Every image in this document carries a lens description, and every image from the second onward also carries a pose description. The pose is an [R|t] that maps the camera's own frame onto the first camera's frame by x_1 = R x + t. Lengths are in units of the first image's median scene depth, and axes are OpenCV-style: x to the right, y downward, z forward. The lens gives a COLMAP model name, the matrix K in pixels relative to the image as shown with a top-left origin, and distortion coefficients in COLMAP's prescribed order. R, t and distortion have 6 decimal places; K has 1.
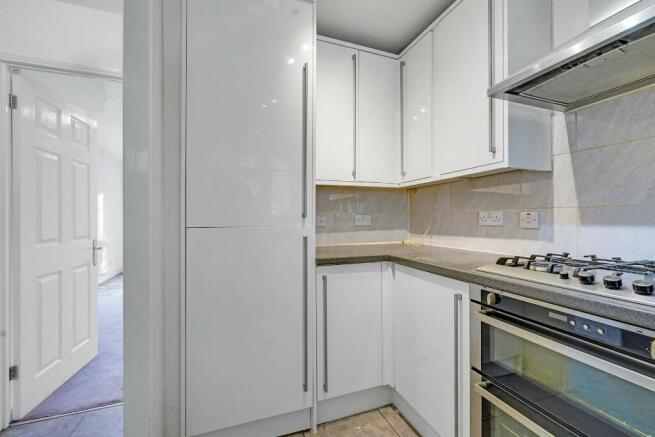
lens RADIAL K [[275.9, 0, 334.4], [0, 275.9, 229.1], [0, 0, 1]] dist [0.001034, 0.000248]
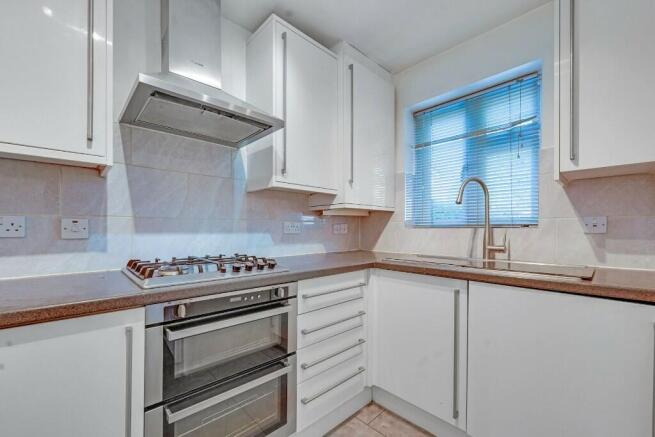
lens RADIAL K [[275.9, 0, 334.4], [0, 275.9, 229.1], [0, 0, 1]] dist [0.001034, 0.000248]
pose [[-0.401230, -0.001151, 0.915977, -0.423435], [0.029638, 0.999459, 0.014238, -0.023762], [-0.915498, 0.032860, -0.400979, 0.716983]]
